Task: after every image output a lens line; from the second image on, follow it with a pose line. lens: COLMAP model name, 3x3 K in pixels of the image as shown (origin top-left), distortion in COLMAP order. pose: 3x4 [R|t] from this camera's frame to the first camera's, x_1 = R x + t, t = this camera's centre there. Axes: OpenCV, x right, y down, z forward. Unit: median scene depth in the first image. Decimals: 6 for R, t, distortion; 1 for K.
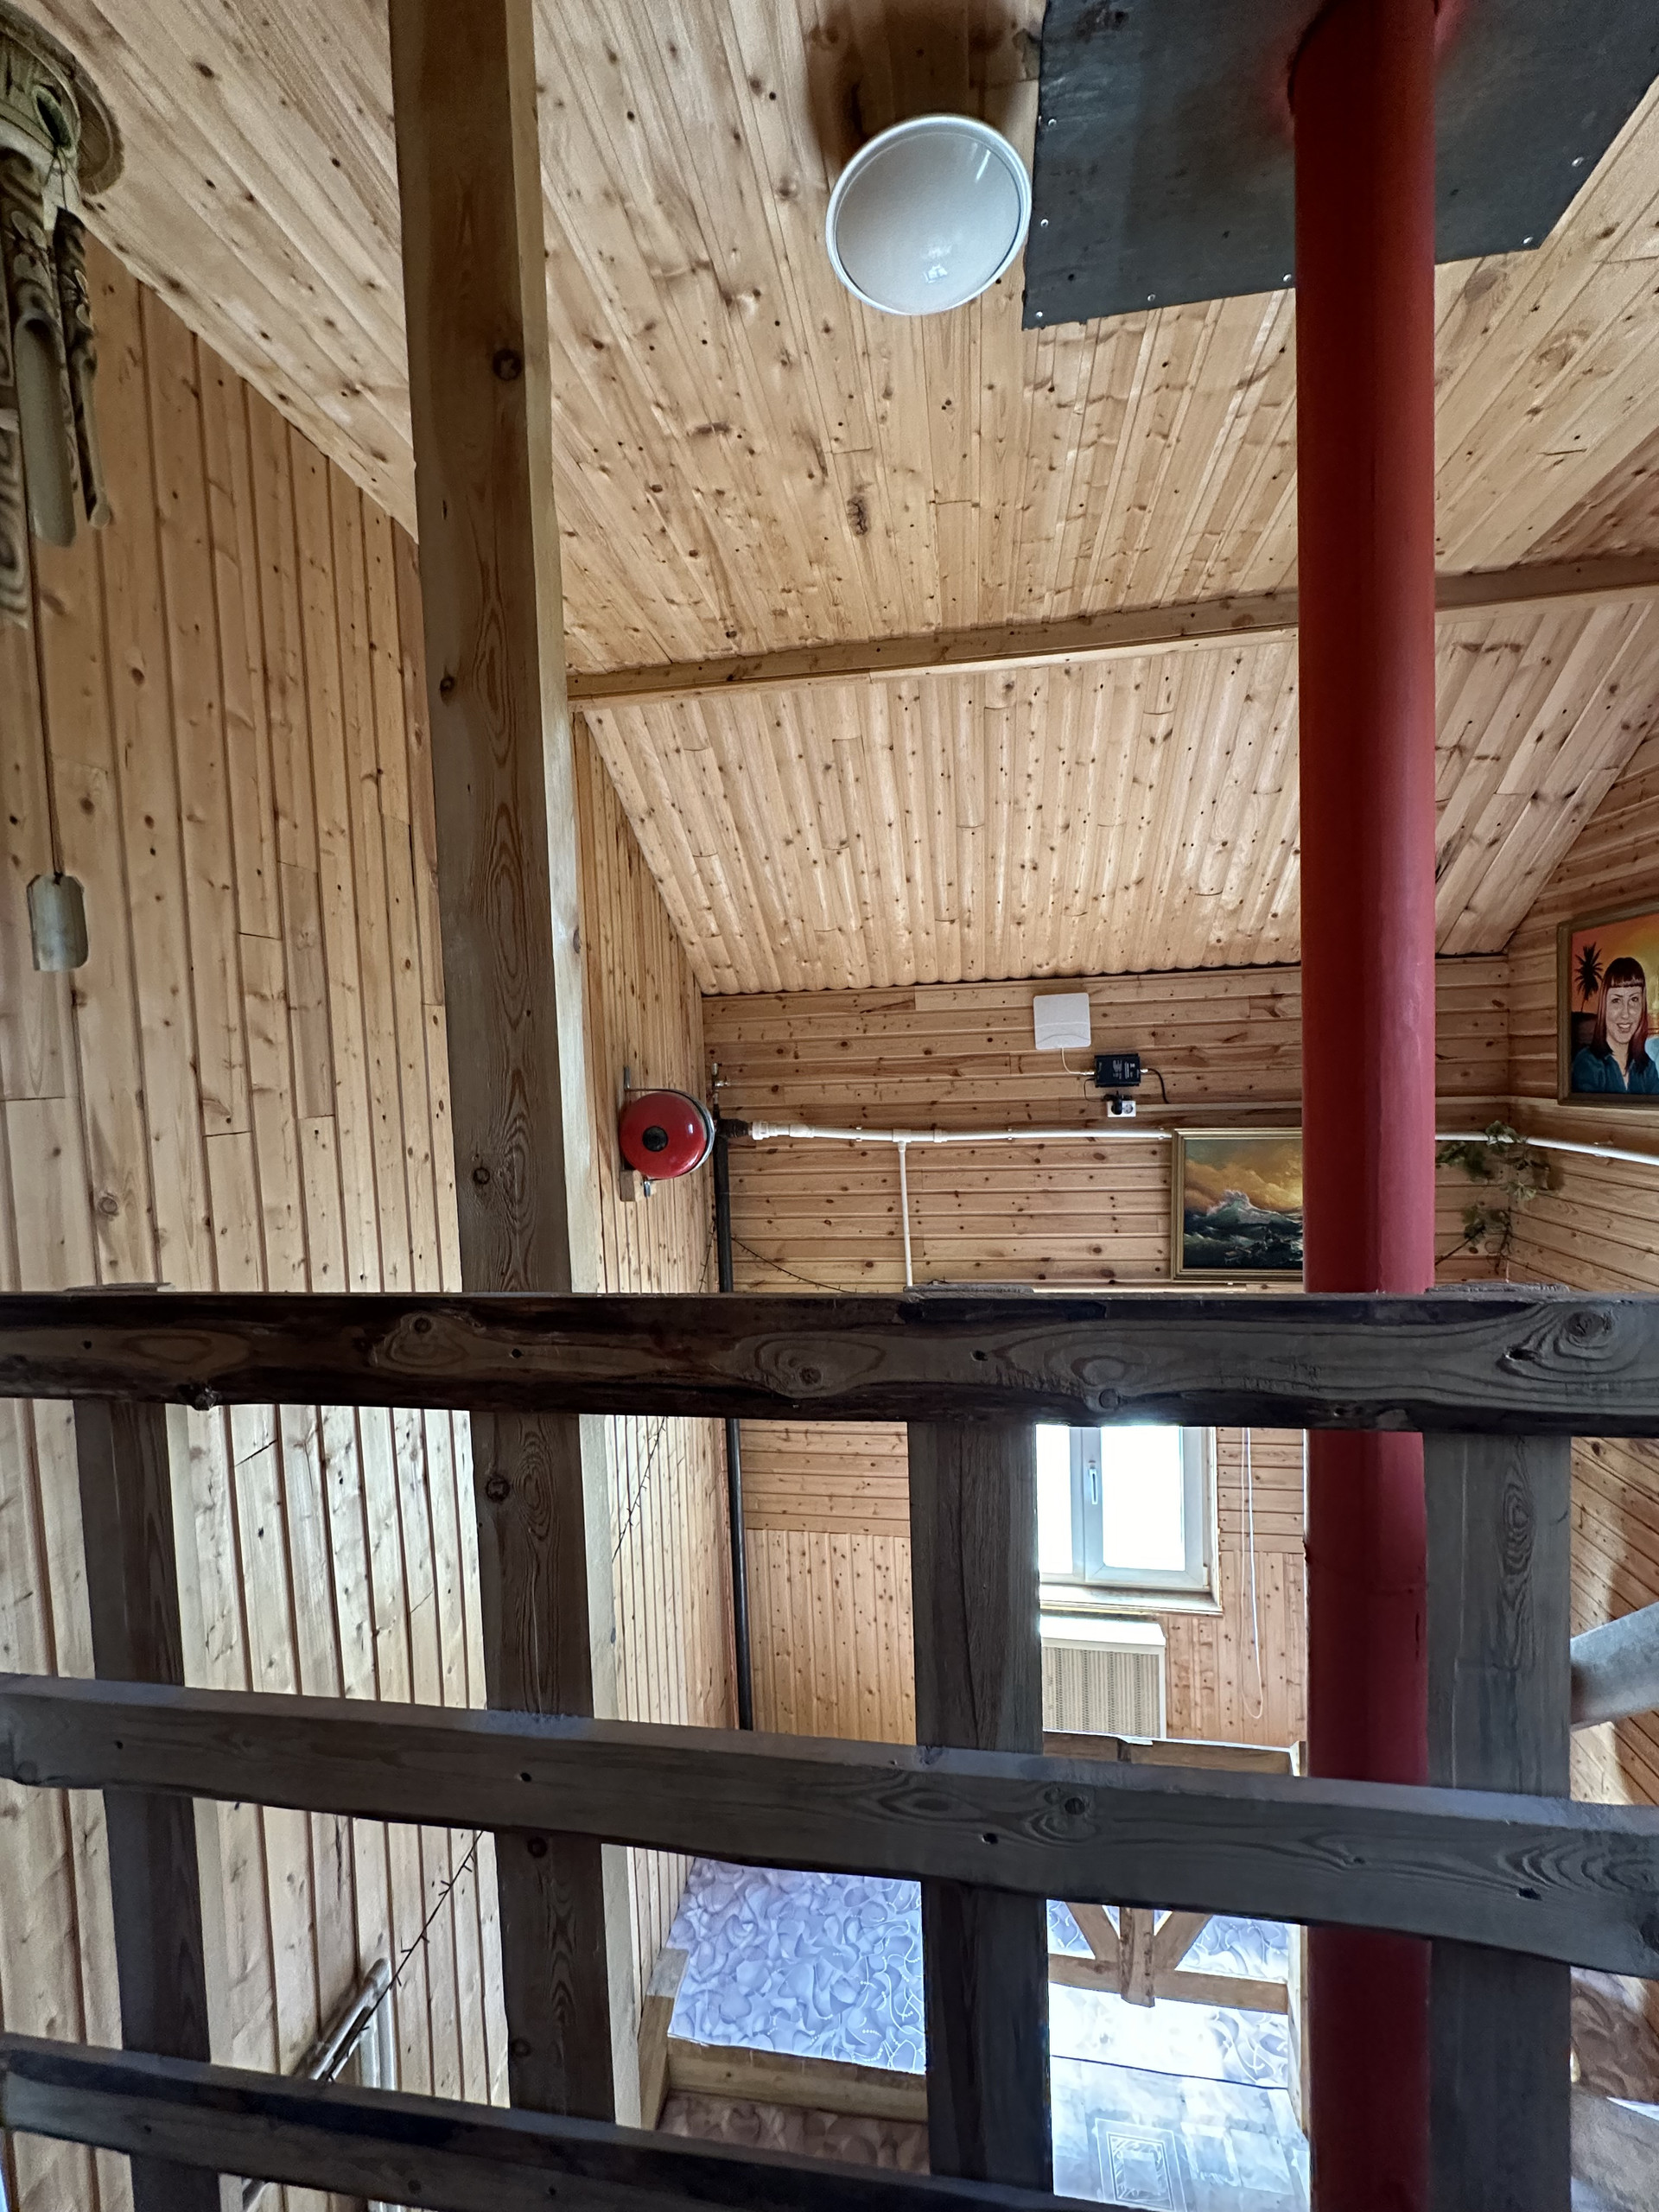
lens RADIAL K [[884.2, 0, 829.2], [0, 884.2, 1104.0], [0, 0, 1]] dist [-0.003049, -0.000468]
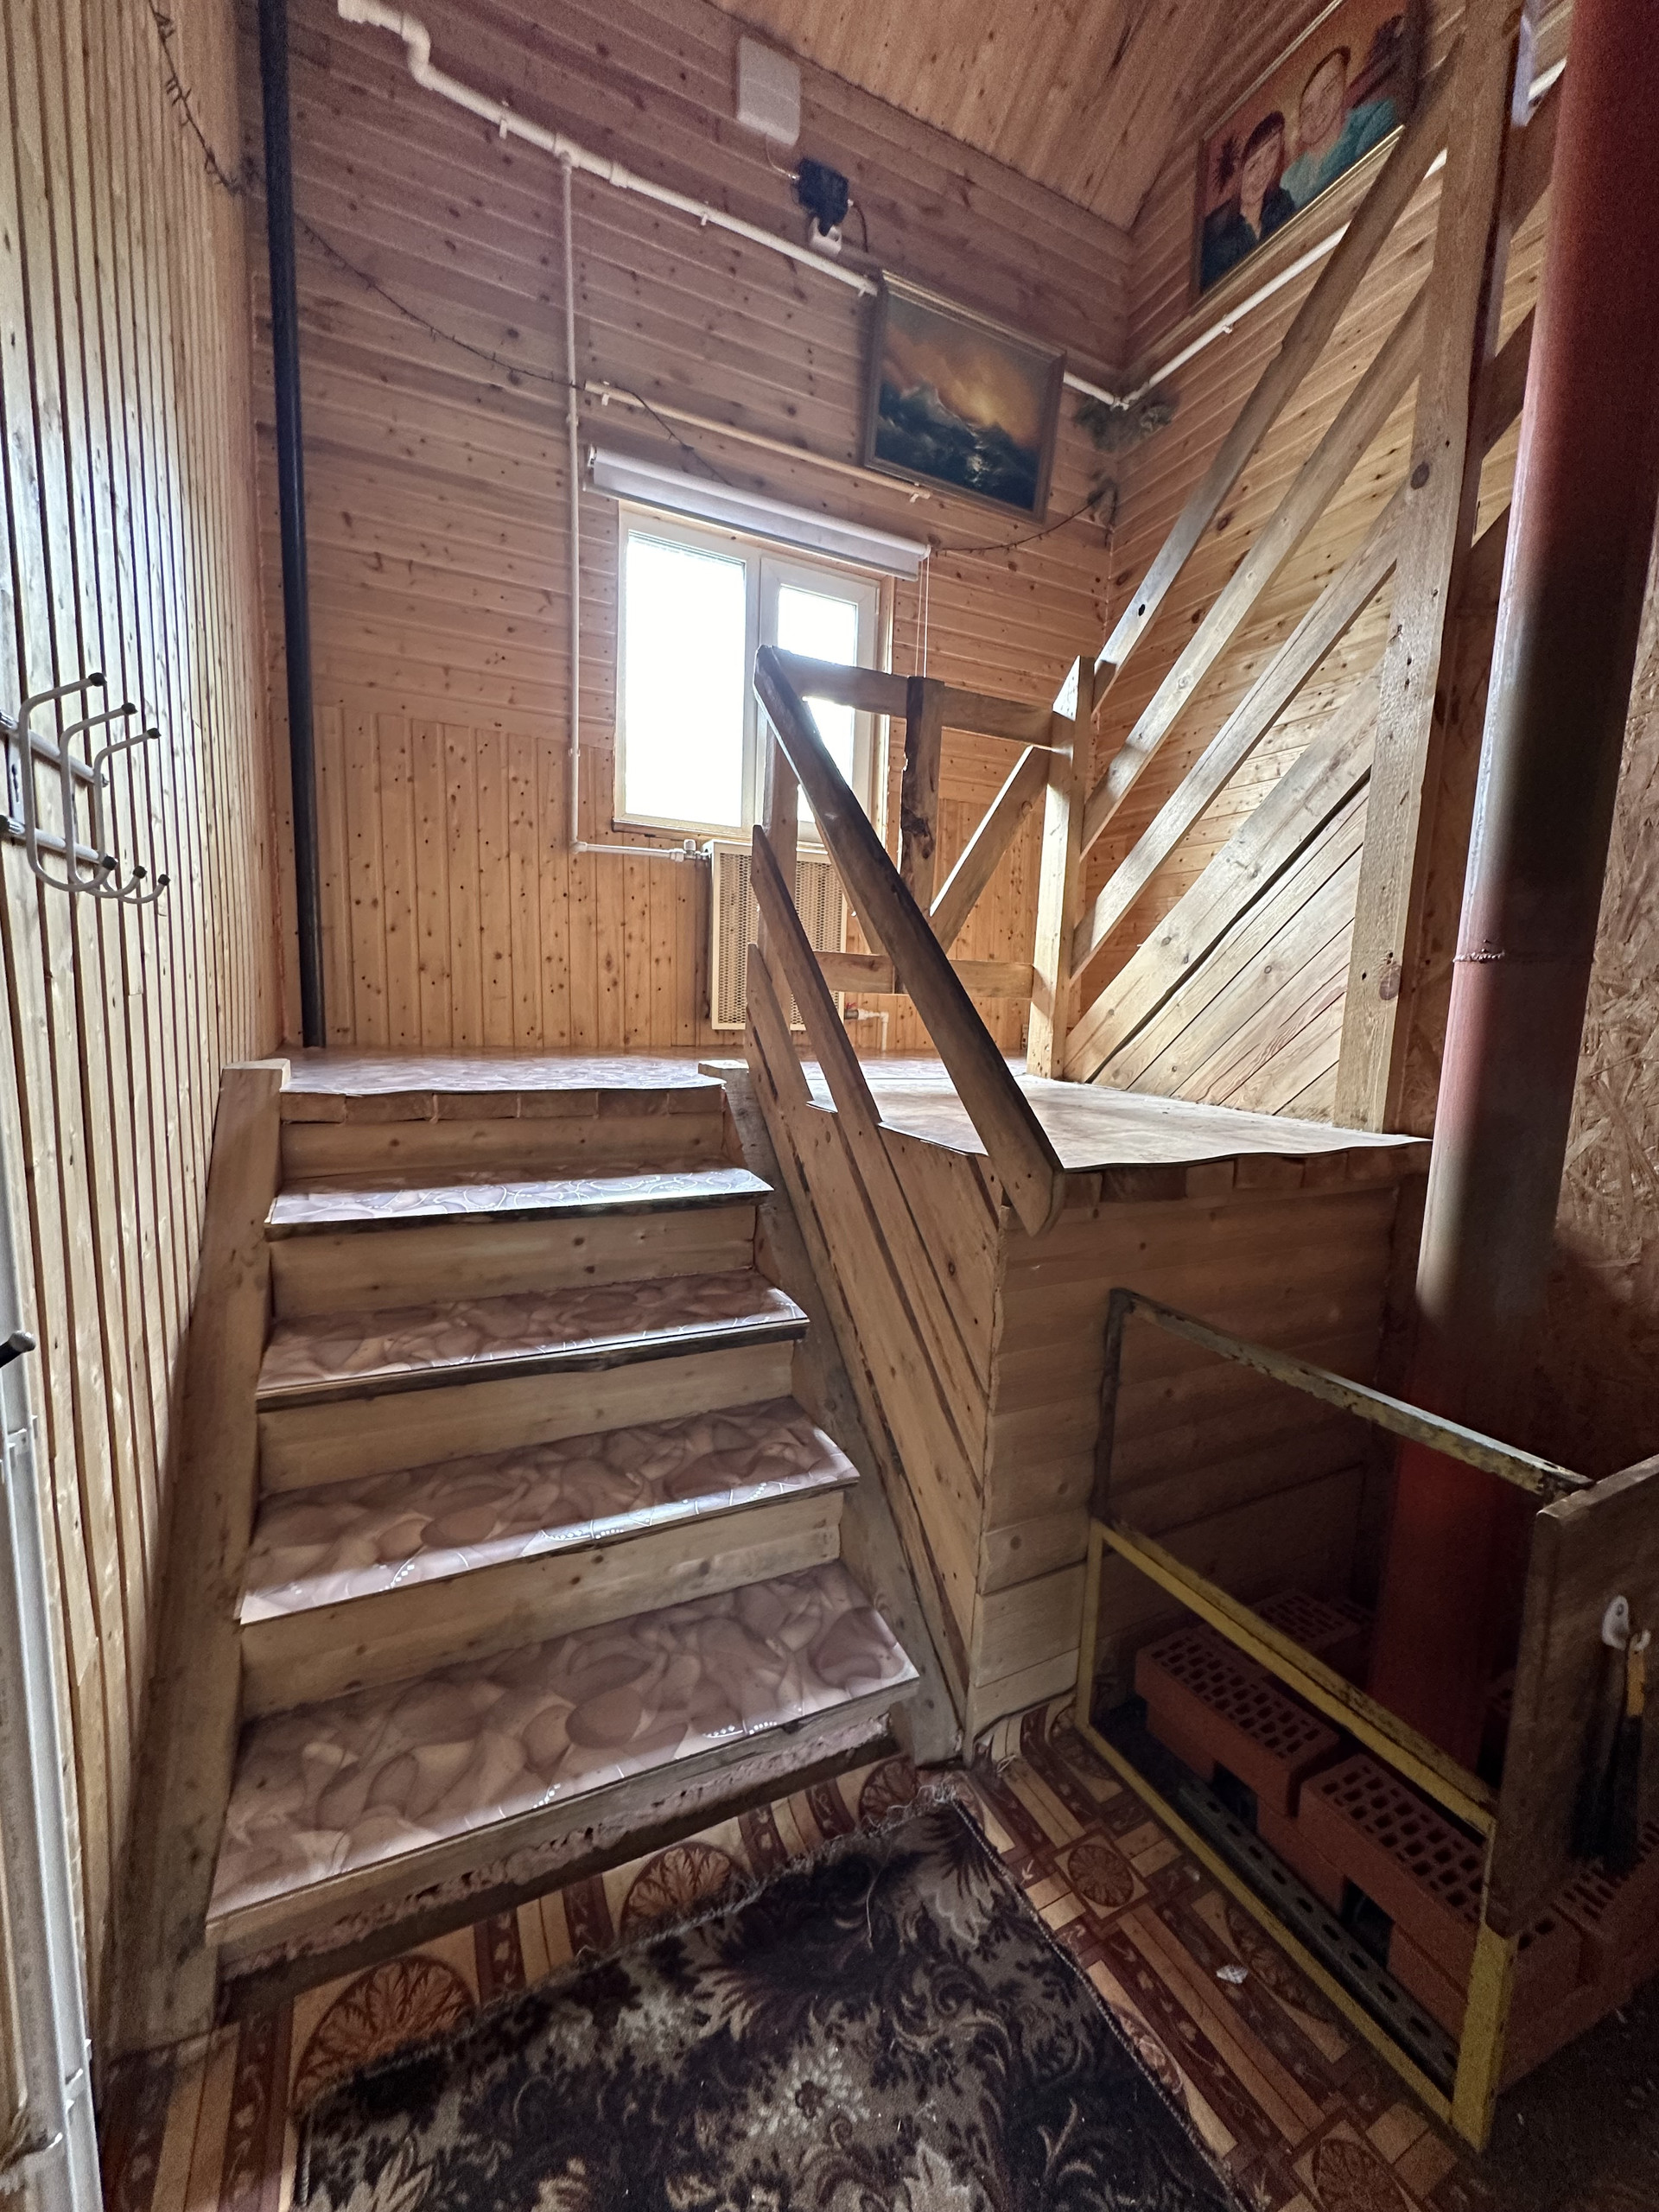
lens RADIAL K [[884.2, 0, 833.2], [0, 884.2, 1110.8], [0, 0, 1]] dist [-0.003049, -0.000468]
pose [[0.810934, -0.010603, 0.585041, -0.179743], [-0.037134, 0.996888, 0.069539, 0.797814], [-0.583958, -0.078116, 0.808017, 0.224878]]
